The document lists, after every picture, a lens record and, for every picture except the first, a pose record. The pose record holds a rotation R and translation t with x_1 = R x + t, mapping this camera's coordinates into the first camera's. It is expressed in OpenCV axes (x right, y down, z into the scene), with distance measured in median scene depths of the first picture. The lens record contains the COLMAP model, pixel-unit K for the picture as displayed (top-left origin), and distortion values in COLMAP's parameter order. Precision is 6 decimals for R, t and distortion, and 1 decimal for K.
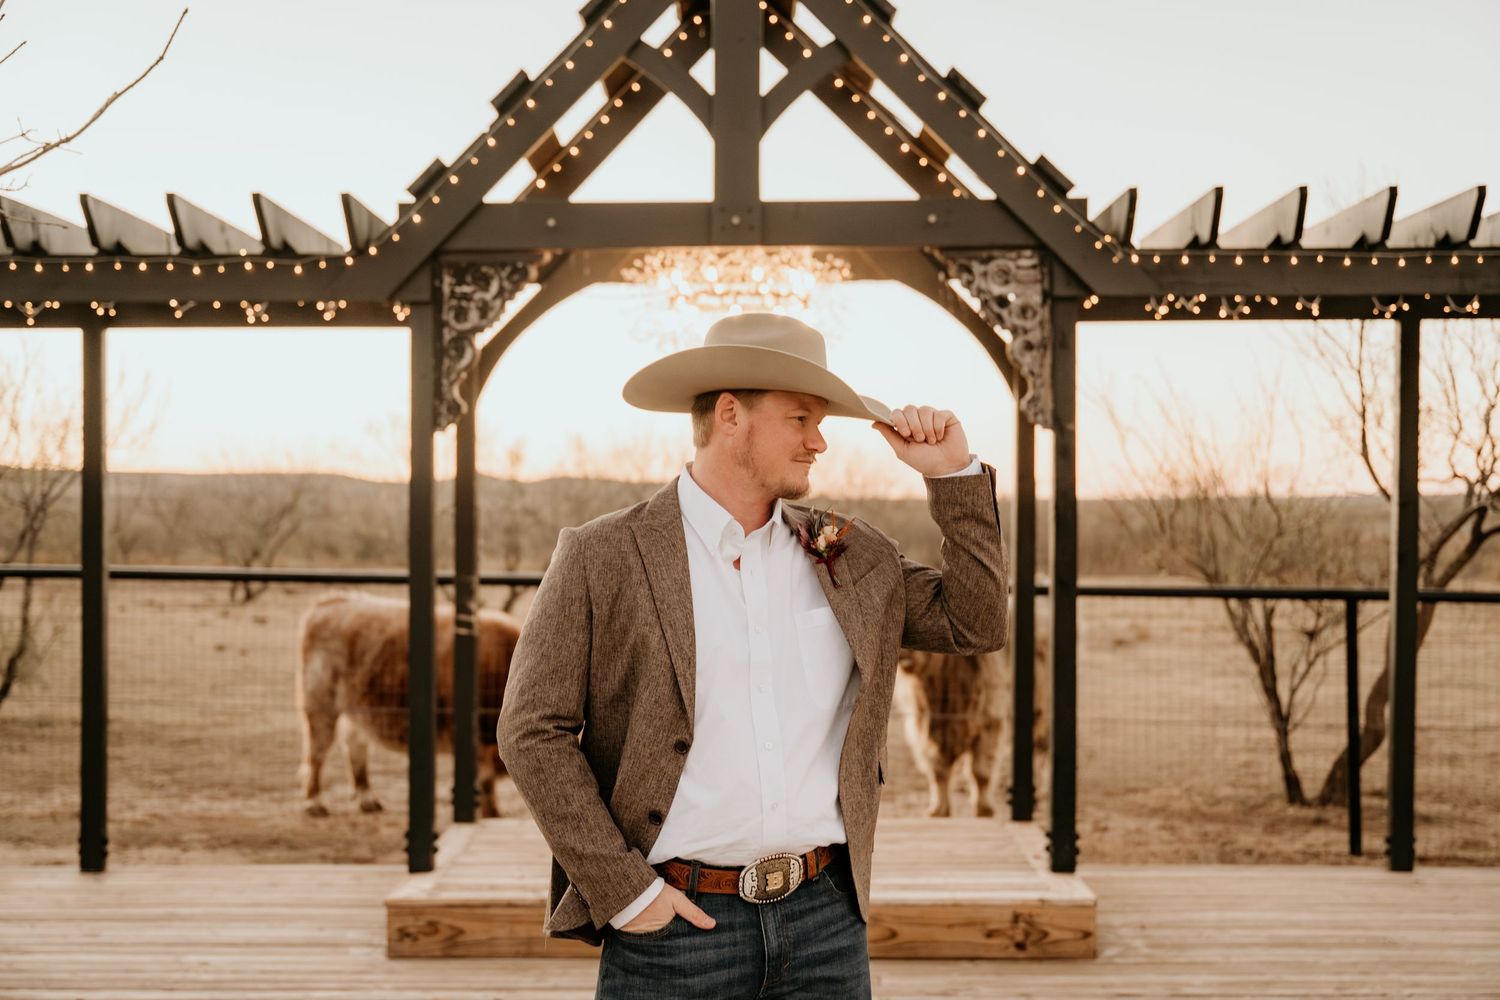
lens RADIAL K [[2040.4, 0, 737.4], [0, 2040.4, 489.0], [0, 0, 1]] dist [0.005688, 0.000000]
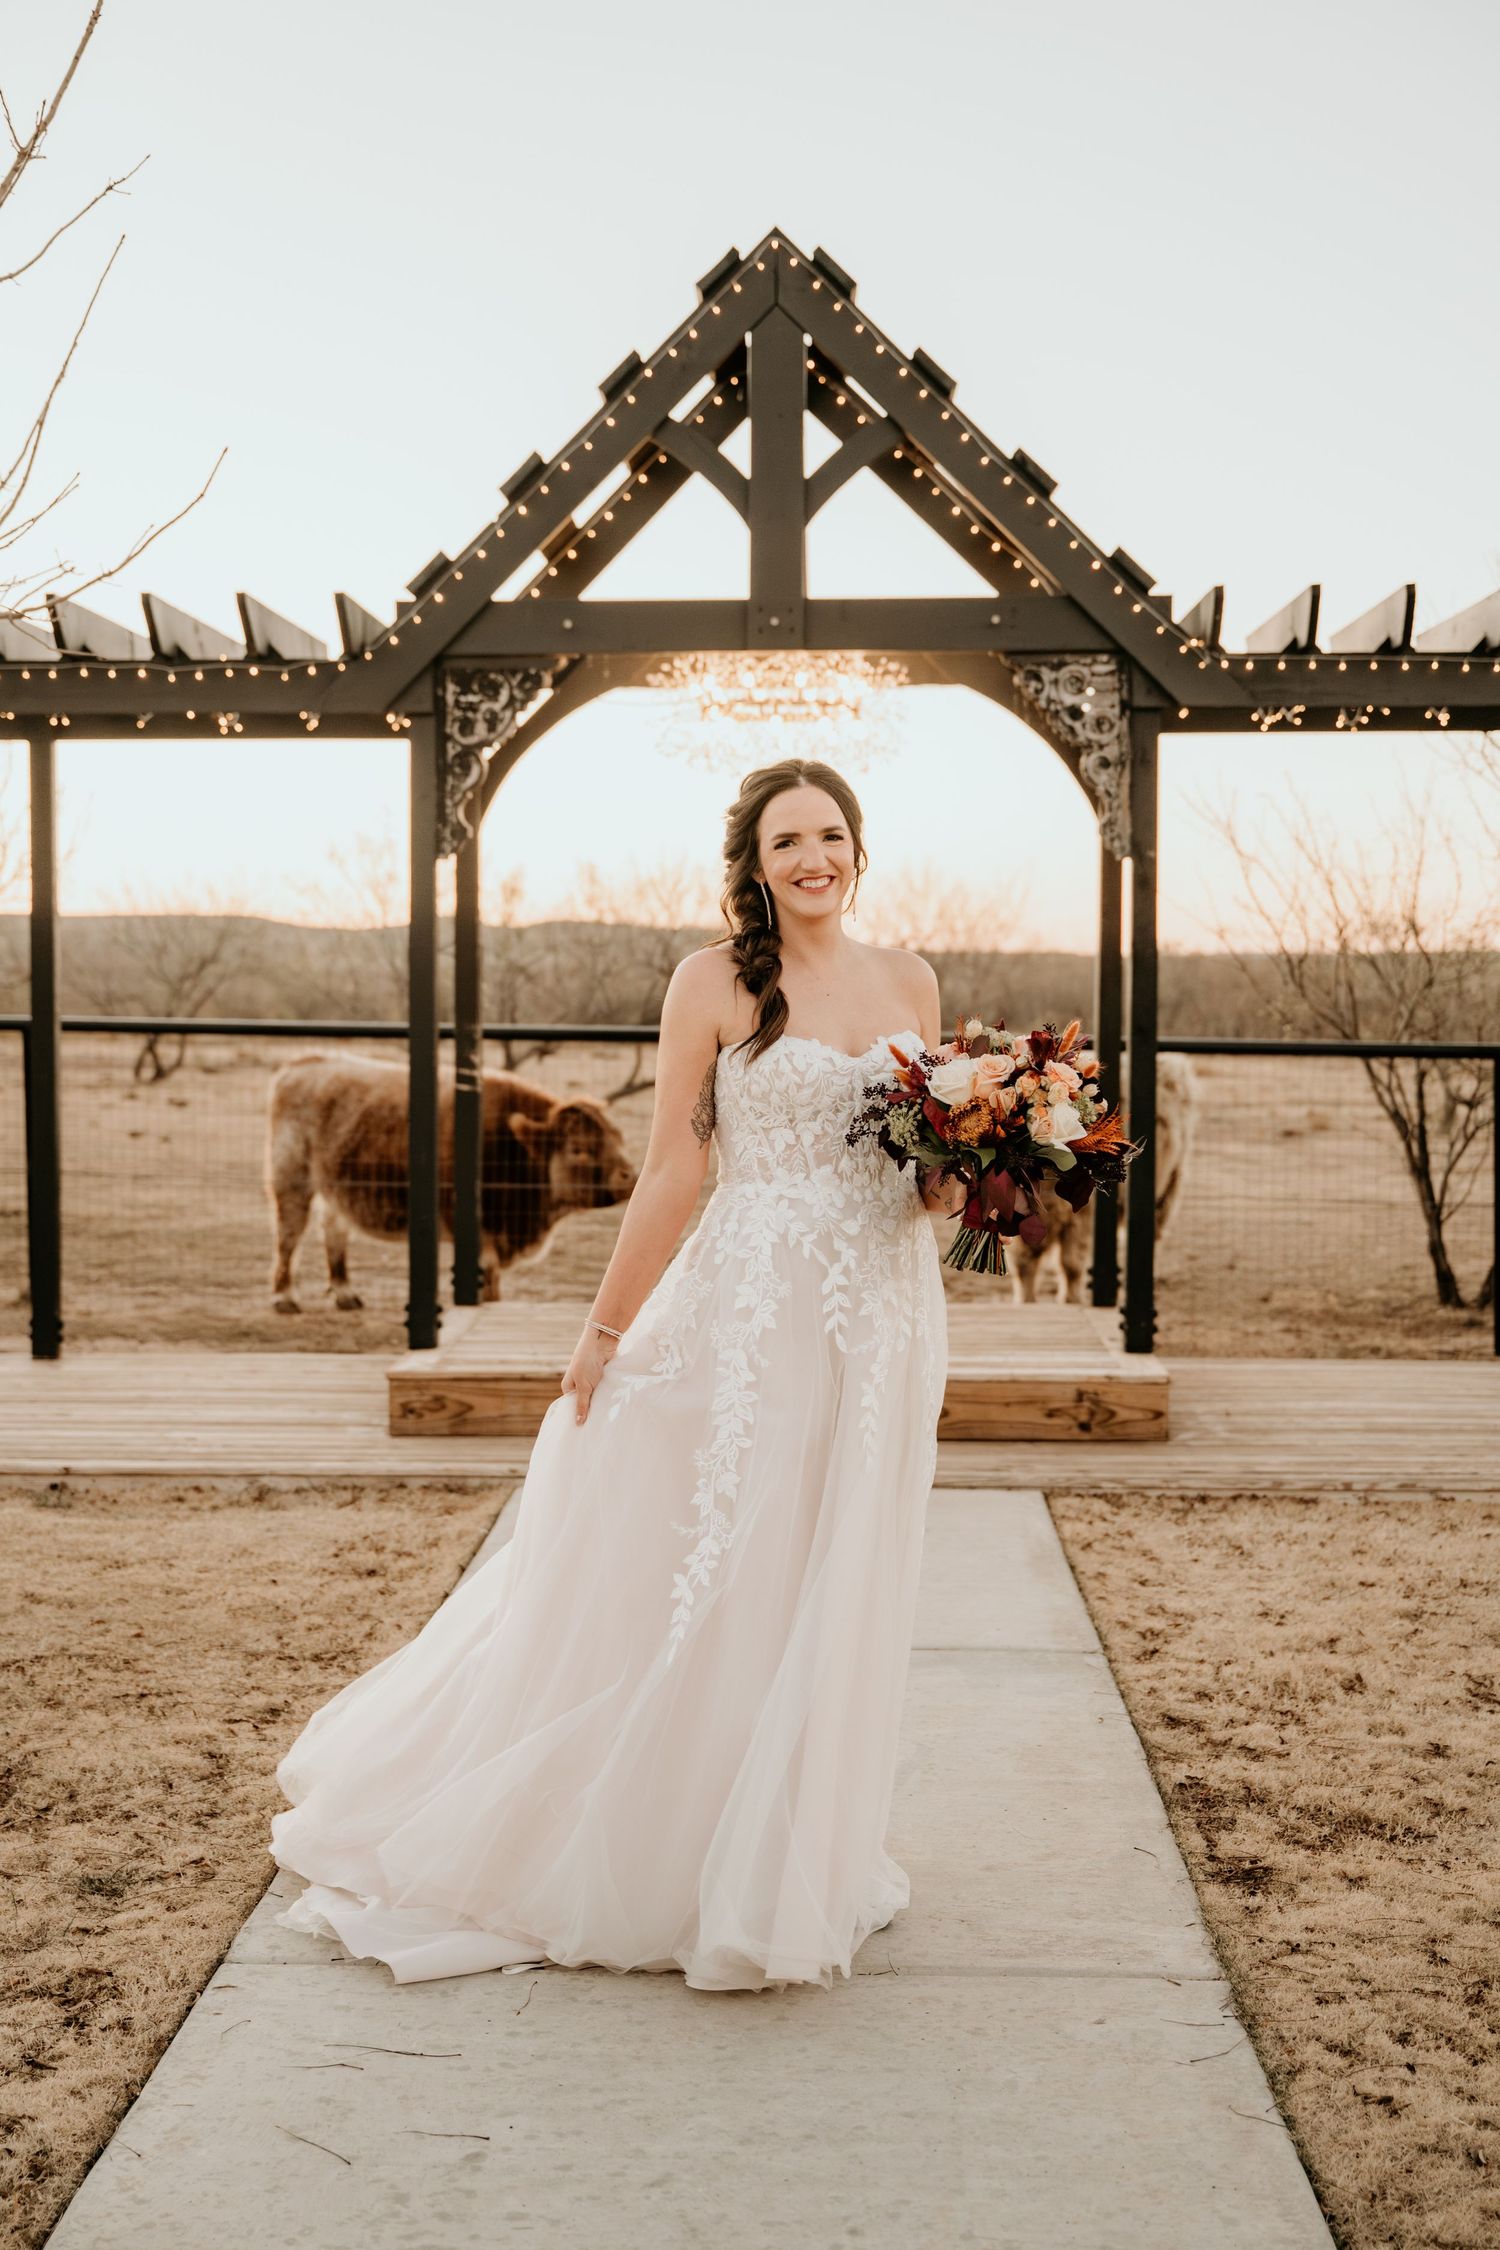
lens RADIAL K [[2762.6, 0, 726.3], [0, 2762.6, 1029.6], [0, 0, 1]] dist [-0.009098, 0.000000]
pose [[0.999628, 0.002971, -0.027110, 0.010939], [-0.002074, 0.999451, 0.033059, 0.006378], [0.027194, -0.032990, 0.999086, -0.205082]]
